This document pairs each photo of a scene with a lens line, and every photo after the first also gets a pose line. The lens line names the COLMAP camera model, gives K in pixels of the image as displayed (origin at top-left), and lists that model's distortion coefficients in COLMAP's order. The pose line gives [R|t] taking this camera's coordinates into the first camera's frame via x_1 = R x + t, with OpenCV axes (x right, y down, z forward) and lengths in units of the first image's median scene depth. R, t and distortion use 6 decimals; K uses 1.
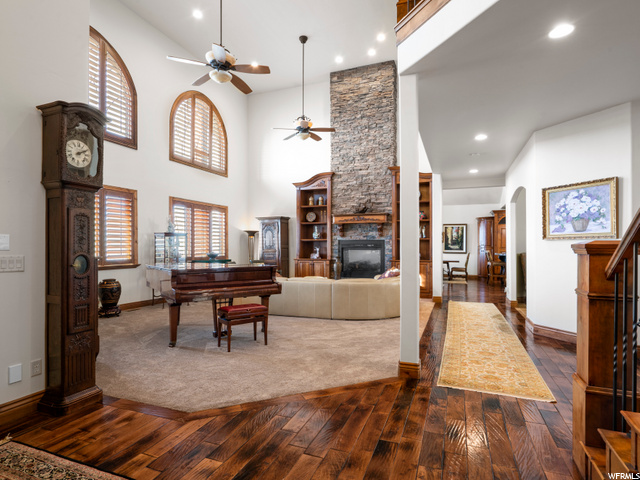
lens RADIAL K [[346.3, 0, 320.4], [0, 346.3, 242.6], [0, 0, 1]] dist [-0.001610, 0.003352]
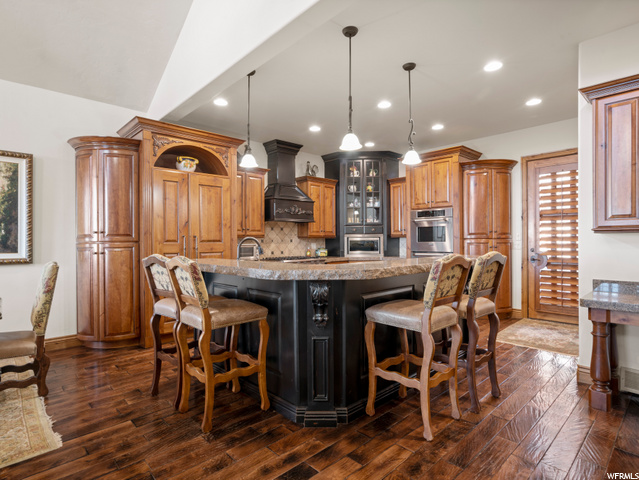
lens RADIAL K [[345.8, 0, 310.0], [0, 345.8, 239.6], [0, 0, 1]] dist [-0.001610, 0.003352]
pose [[0.443205, -0.004738, 0.896408, 0.273685], [0.000319, 0.999987, 0.005128, 0.011107], [-0.896420, -0.001987, 0.443200, 0.679888]]
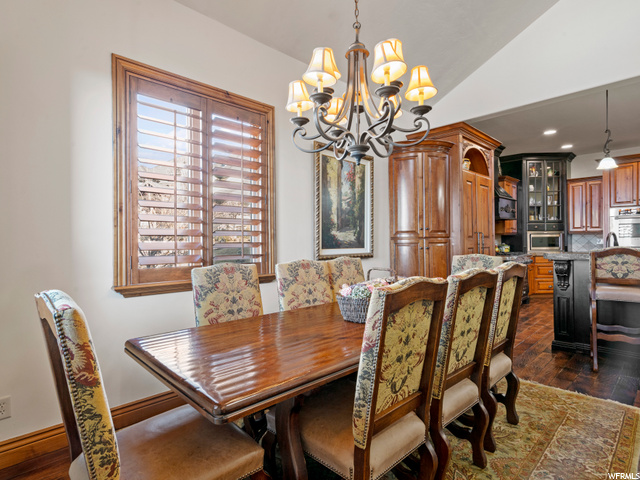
lens RADIAL K [[346.3, 0, 329.3], [0, 346.3, 238.4], [0, 0, 1]] dist [-0.001610, 0.003352]
pose [[0.420417, -0.005860, 0.907312, 0.139654], [0.004787, 0.999980, 0.004241, 0.013223], [-0.907318, 0.002560, 0.420436, 0.904712]]
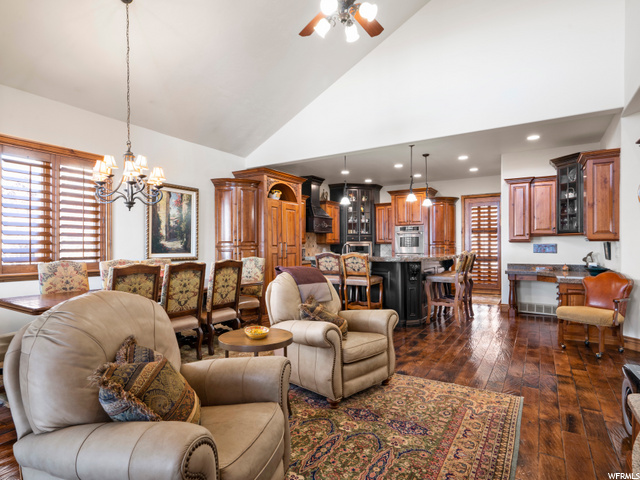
lens RADIAL K [[346.3, 0, 316.6], [0, 346.3, 244.7], [0, 0, 1]] dist [-0.001610, 0.003352]
pose [[0.202793, -0.000995, 0.979221, 0.043160], [-0.003058, 0.999994, 0.001650, 0.011519], [-0.979217, -0.003329, 0.202789, 0.771129]]
